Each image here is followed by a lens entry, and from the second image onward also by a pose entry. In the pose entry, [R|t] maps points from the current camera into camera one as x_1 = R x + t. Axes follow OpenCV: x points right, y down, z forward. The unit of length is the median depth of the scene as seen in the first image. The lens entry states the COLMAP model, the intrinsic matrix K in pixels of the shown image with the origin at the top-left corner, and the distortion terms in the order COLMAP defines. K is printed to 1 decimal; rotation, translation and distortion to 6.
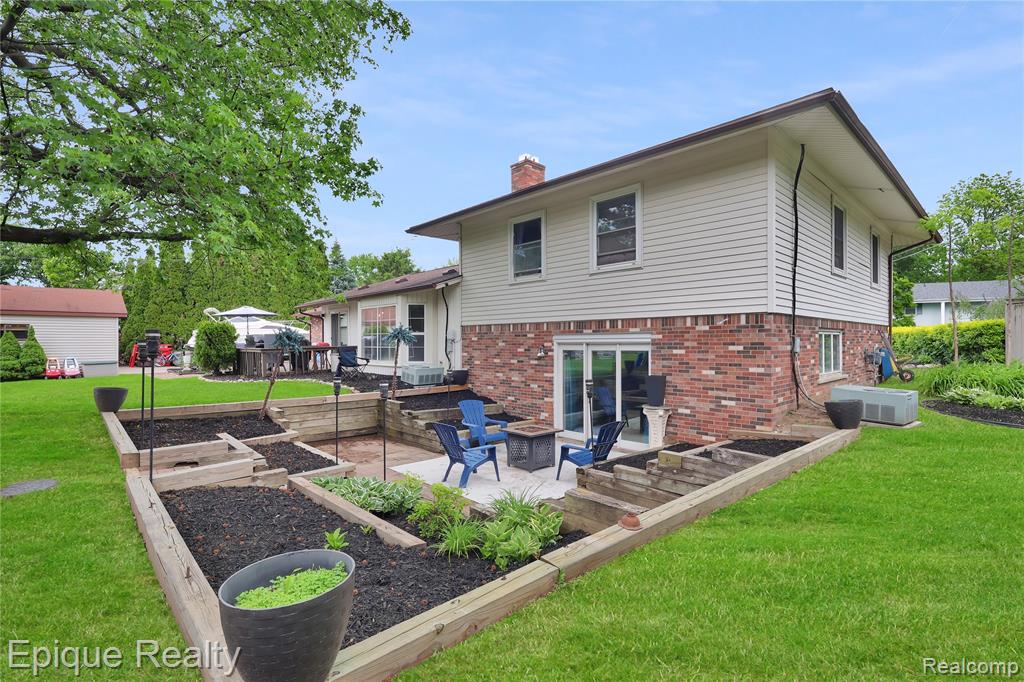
lens RADIAL K [[478.0, 0, 512.0], [0, 478.0, 341.0], [0, 0, 1]] dist [0.002407, 0.000767]
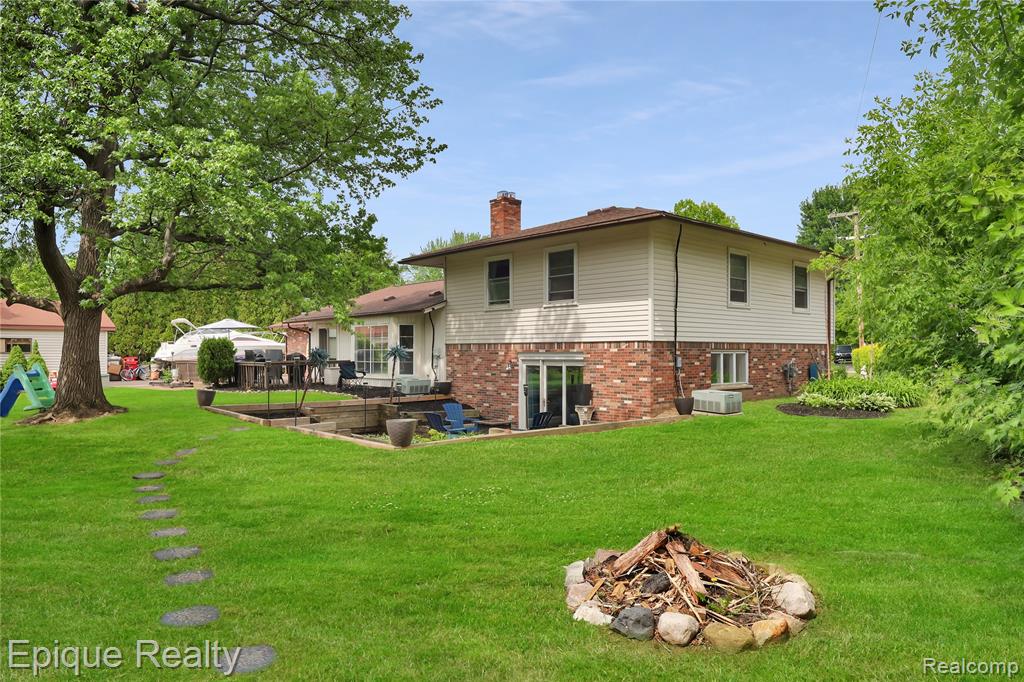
lens RADIAL K [[675.4, 0, 512.0], [0, 675.4, 341.0], [0, 0, 1]] dist [-0.008772, -0.000866]
pose [[0.999921, 0.002132, -0.012358, 0.090072], [-0.002308, 0.999896, -0.014249, -0.018859], [0.012326, 0.014276, 0.999822, -0.765386]]
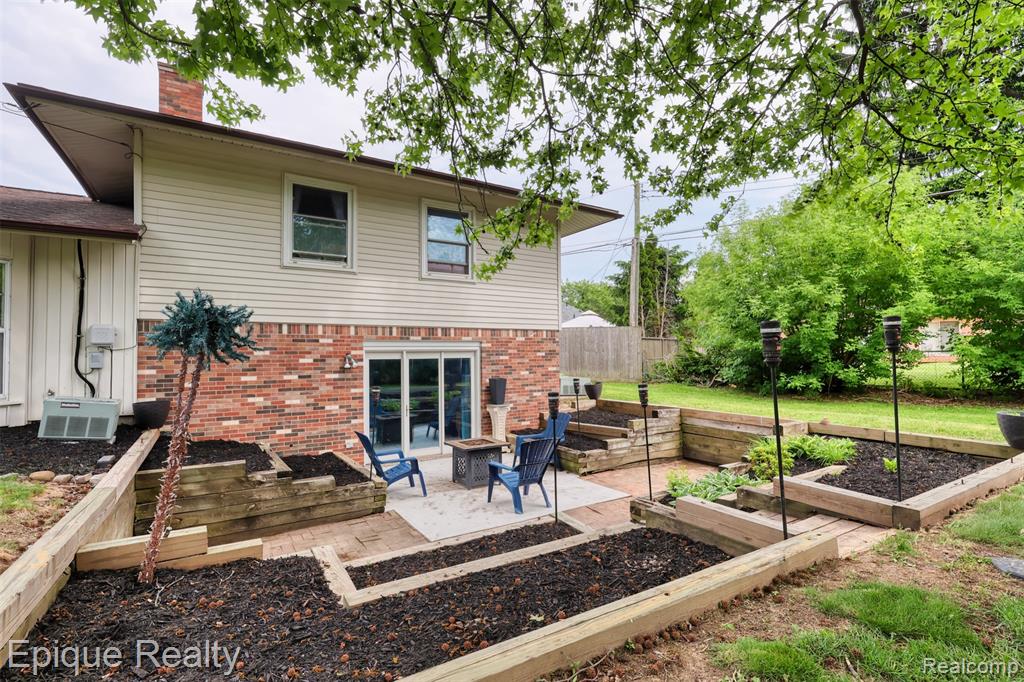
lens RADIAL K [[478.0, 0, 512.0], [0, 478.0, 341.0], [0, 0, 1]] dist [0.002407, 0.000767]
pose [[0.191425, 0.023309, 0.981230, -0.659889], [0.001773, 0.999708, -0.024094, 0.007282], [-0.981506, 0.006352, 0.191328, 0.583018]]
